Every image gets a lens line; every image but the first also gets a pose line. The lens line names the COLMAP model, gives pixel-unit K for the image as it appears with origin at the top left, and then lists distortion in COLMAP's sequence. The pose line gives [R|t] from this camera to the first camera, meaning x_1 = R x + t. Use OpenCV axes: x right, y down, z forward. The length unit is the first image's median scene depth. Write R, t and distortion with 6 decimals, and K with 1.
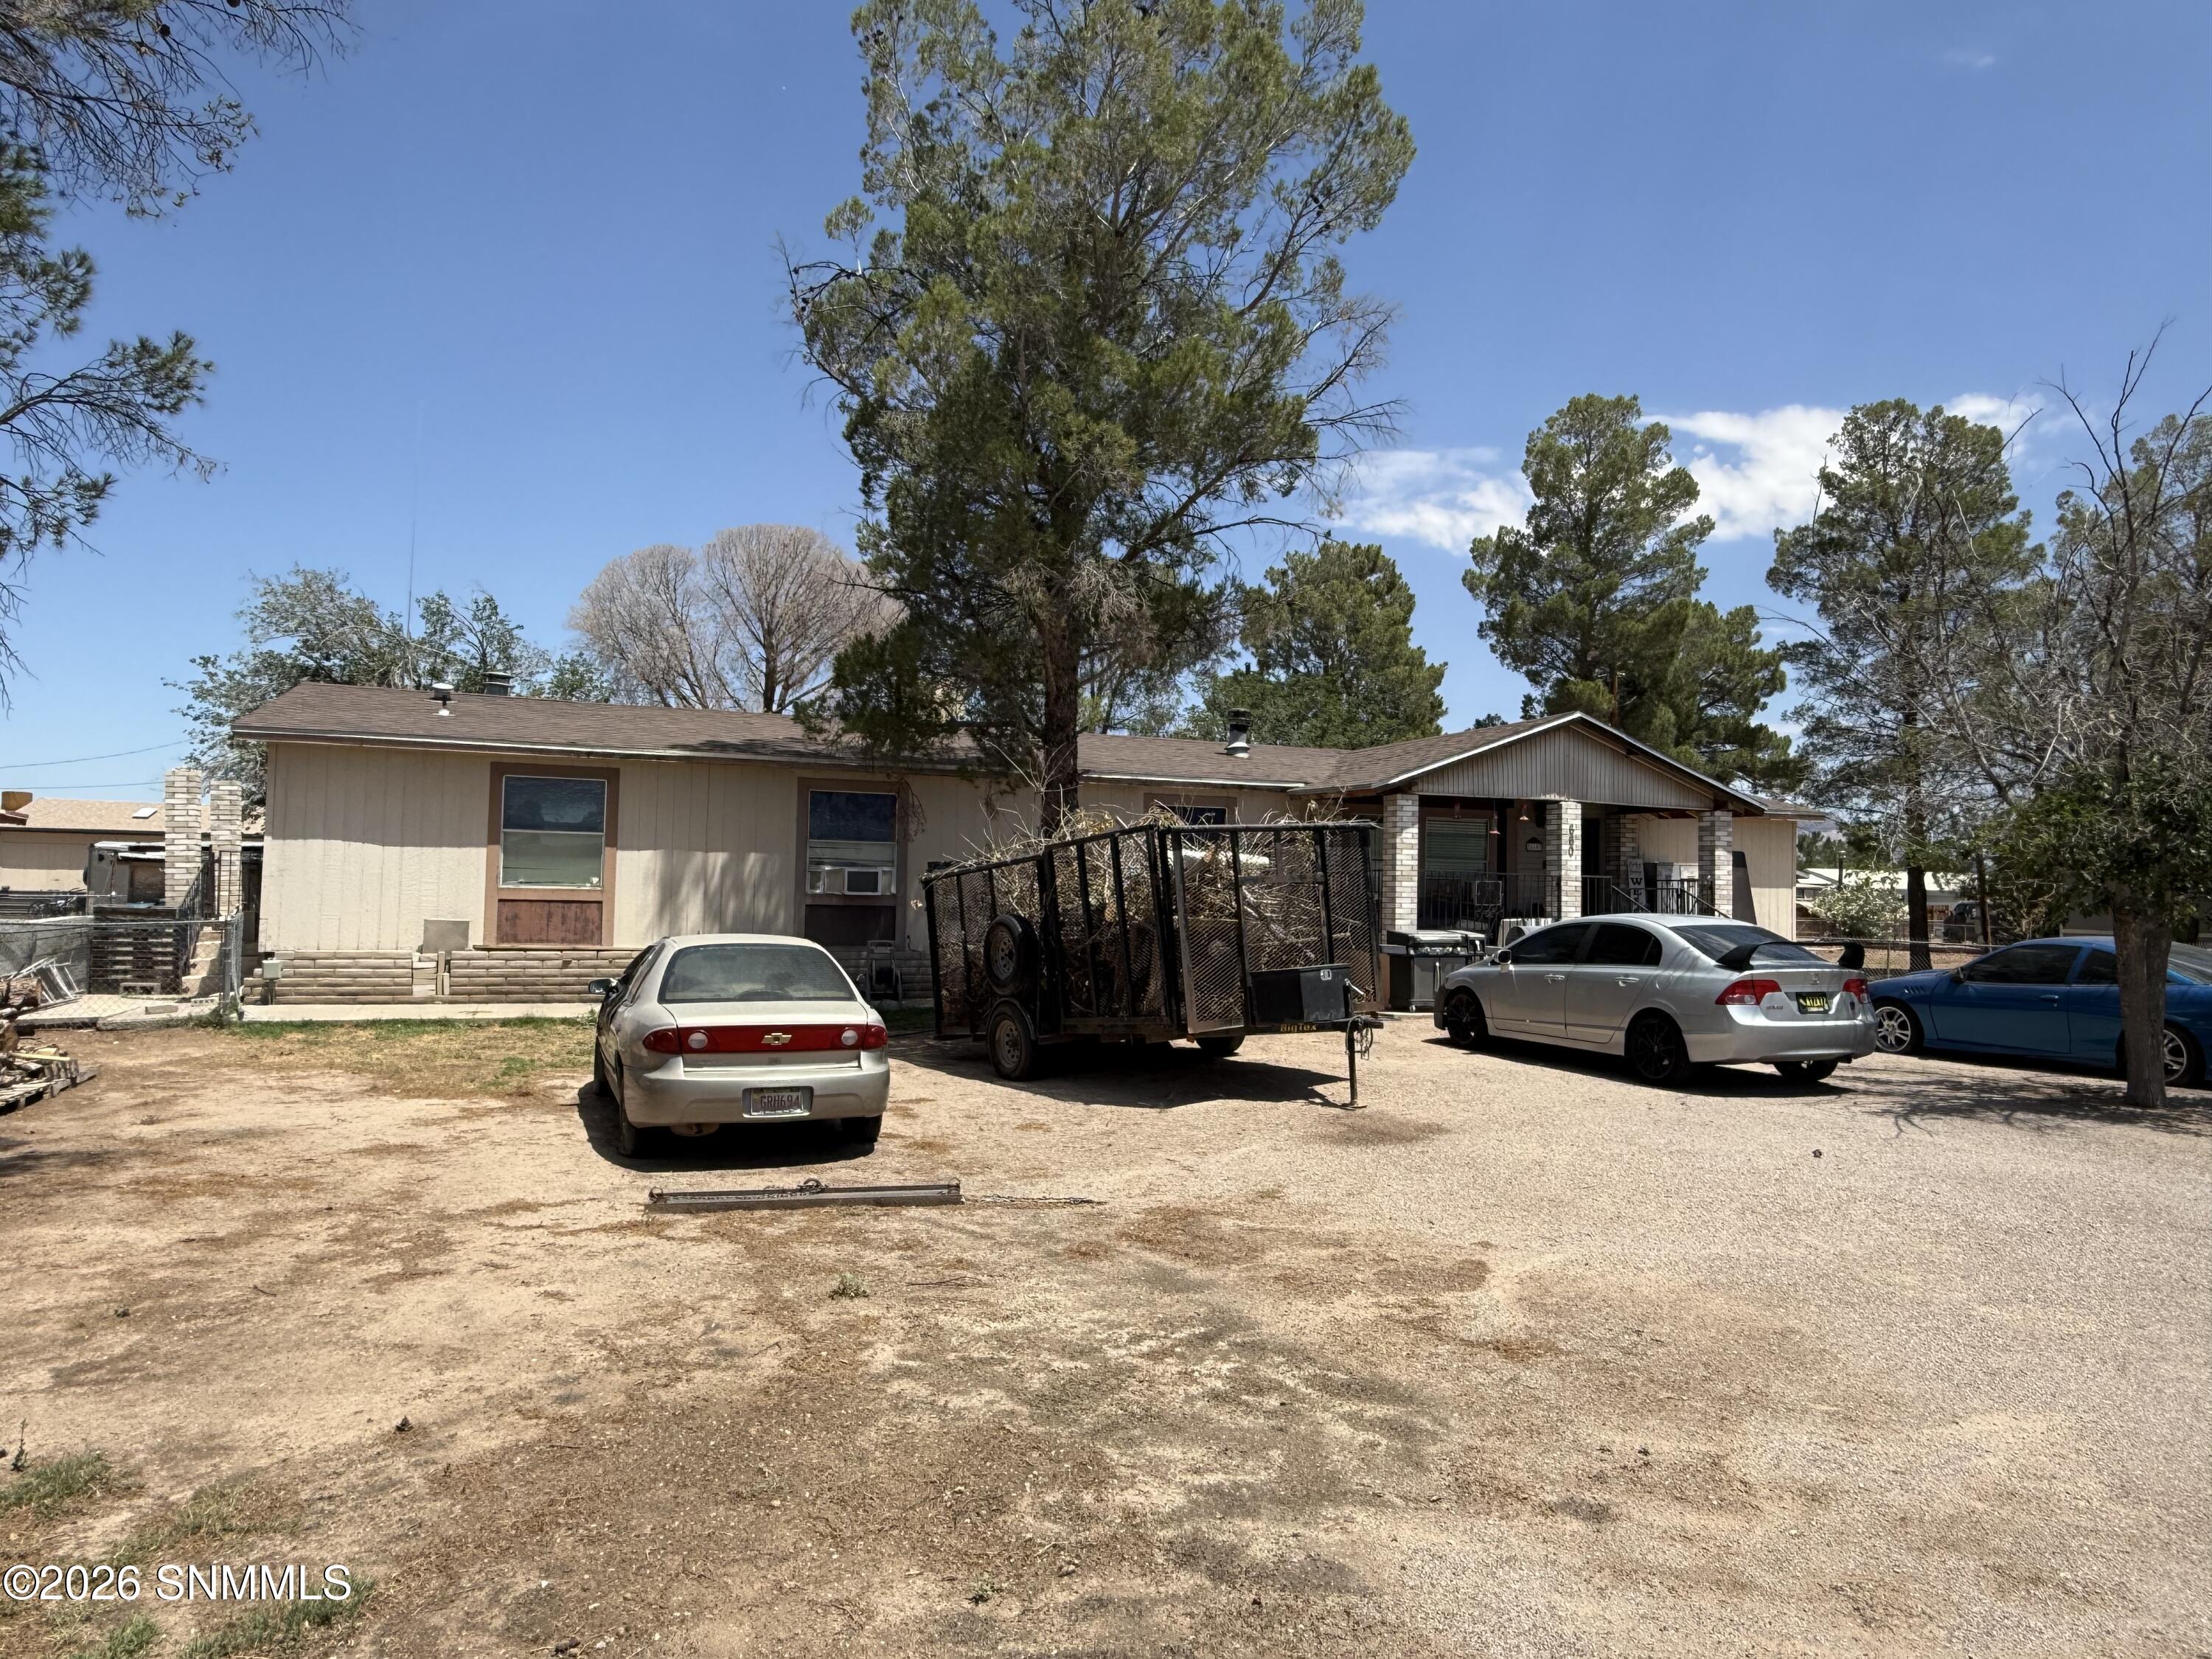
lens RADIAL K [[1410.1, 0, 1104.9], [0, 1410.1, 834.0], [0, 0, 1]] dist [-0.002689, -0.003471]
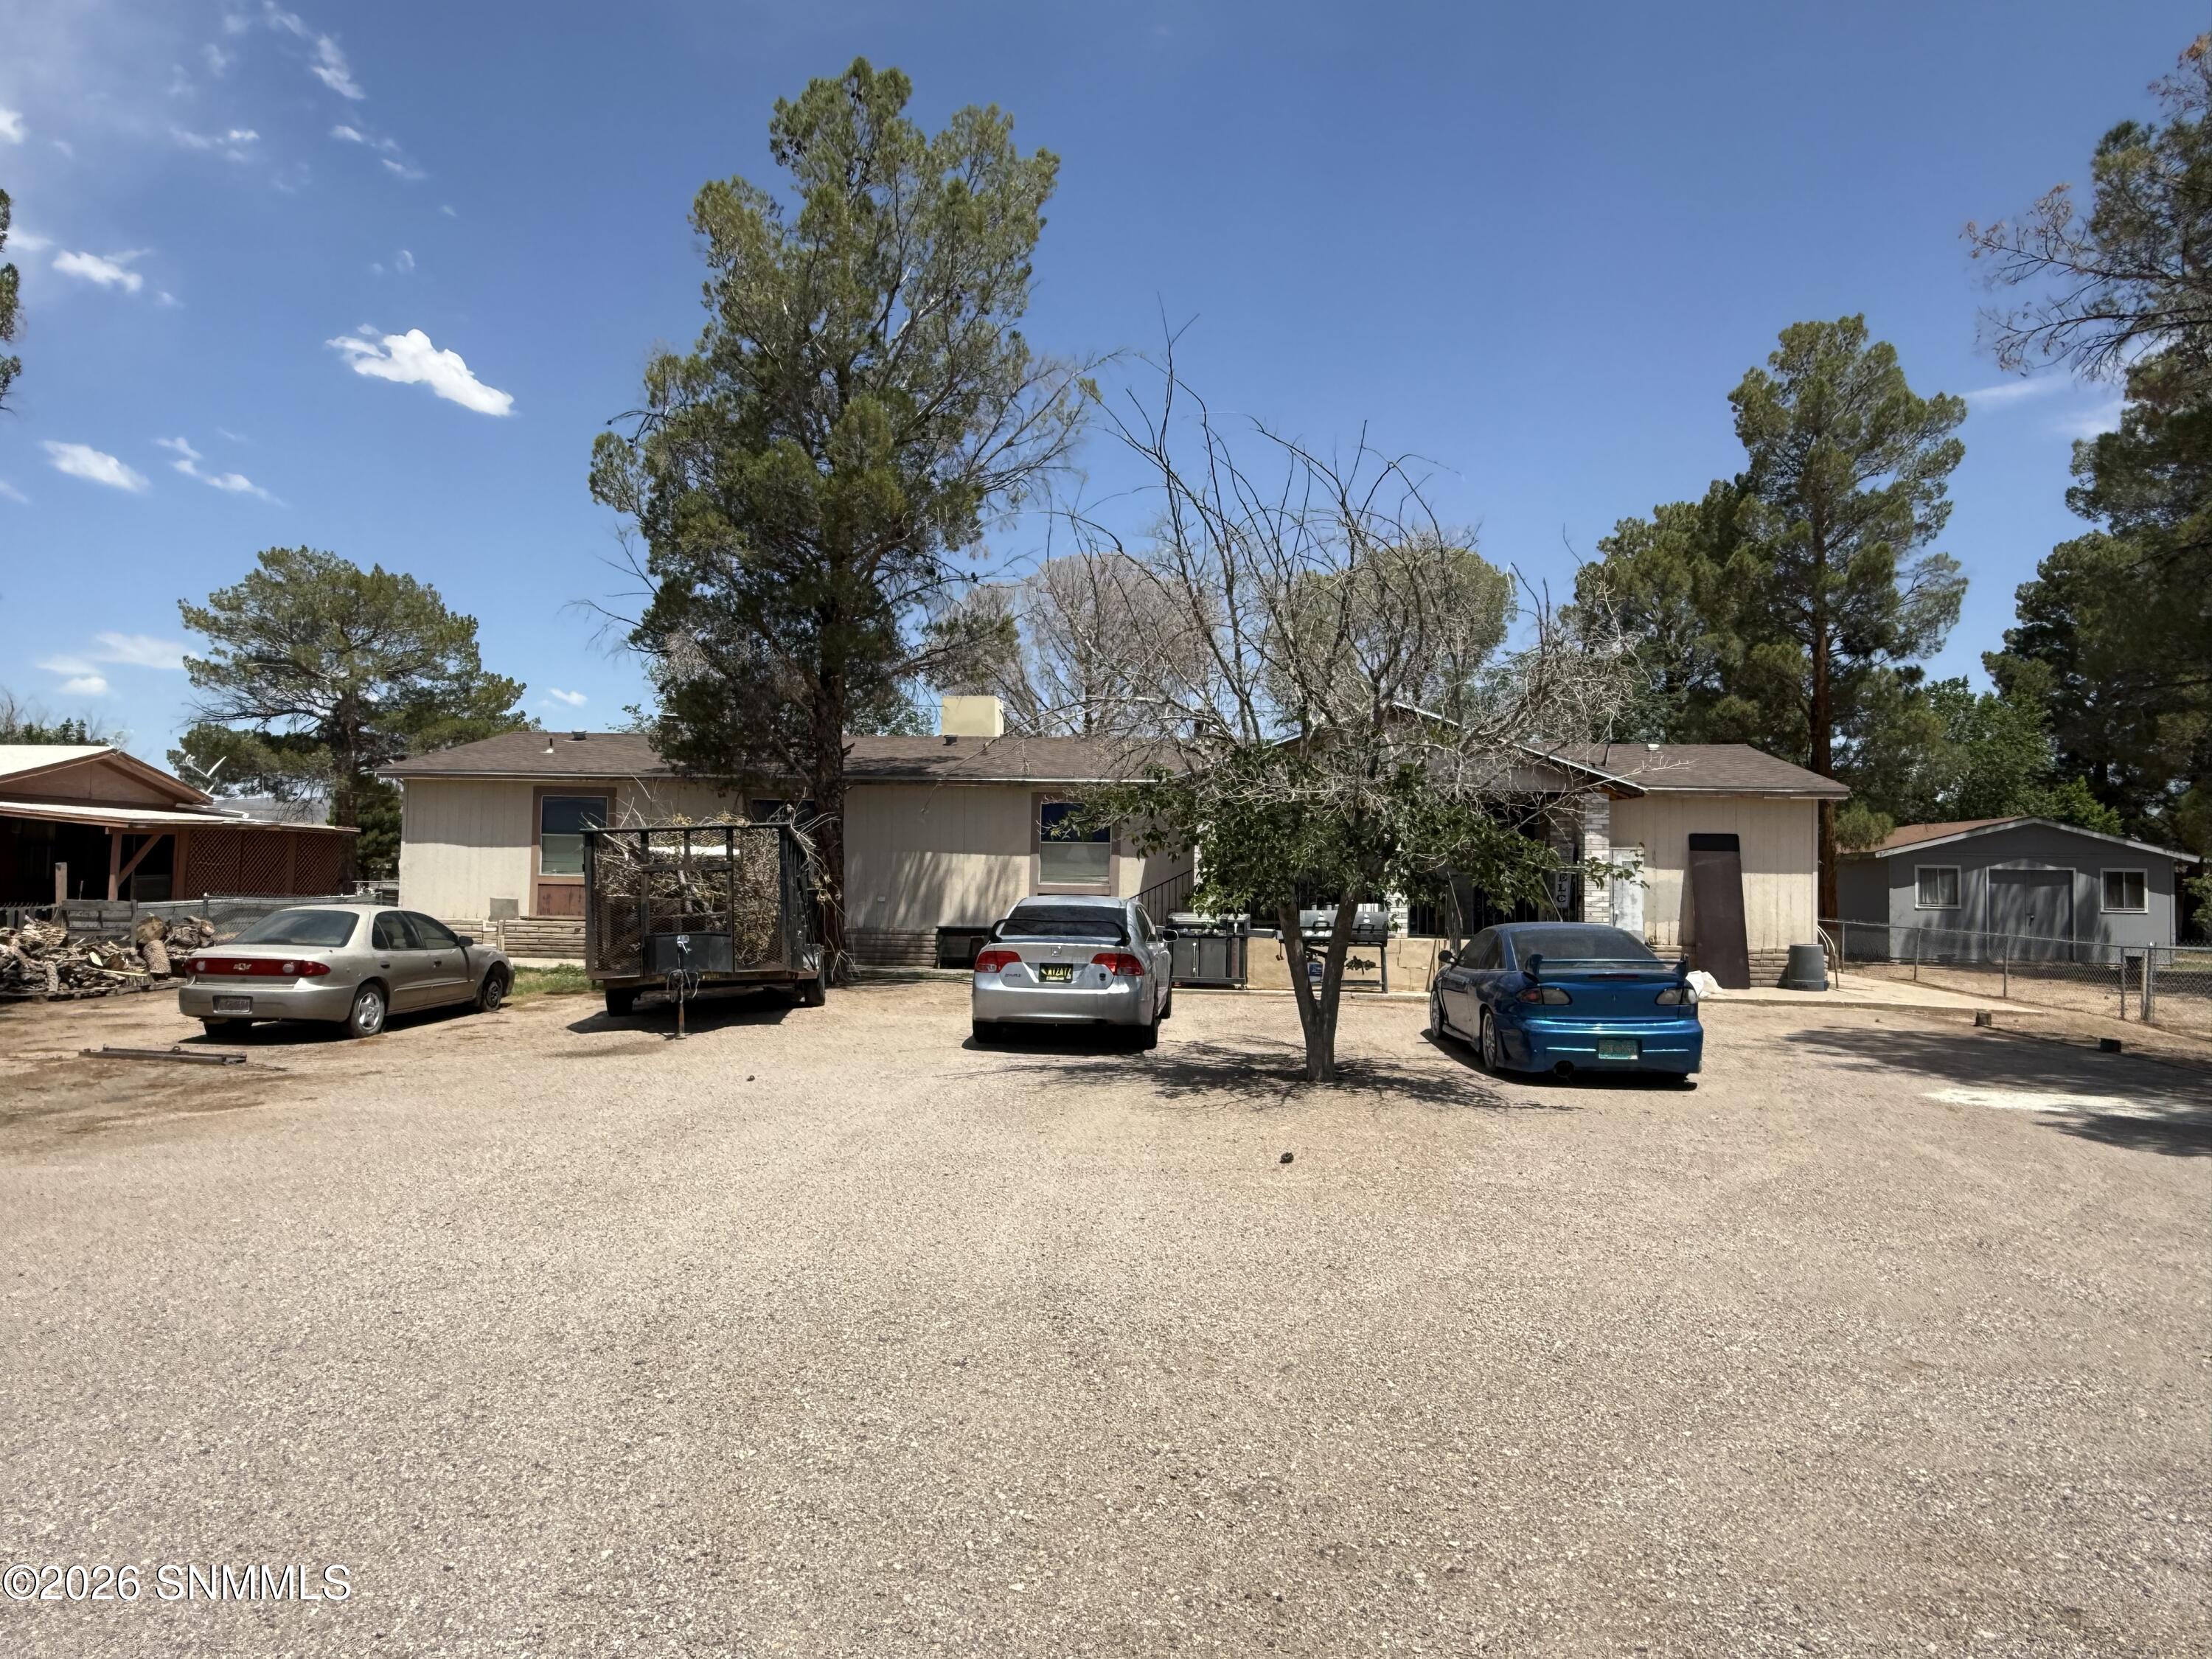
lens RADIAL K [[1410.1, 0, 1088.7], [0, 1410.1, 823.3], [0, 0, 1]] dist [-0.002689, -0.003471]
pose [[0.891162, -0.019360, -0.453273, 0.696809], [0.019250, 0.999803, -0.004856, 0.003125], [0.453277, -0.004398, 0.891359, -0.004693]]
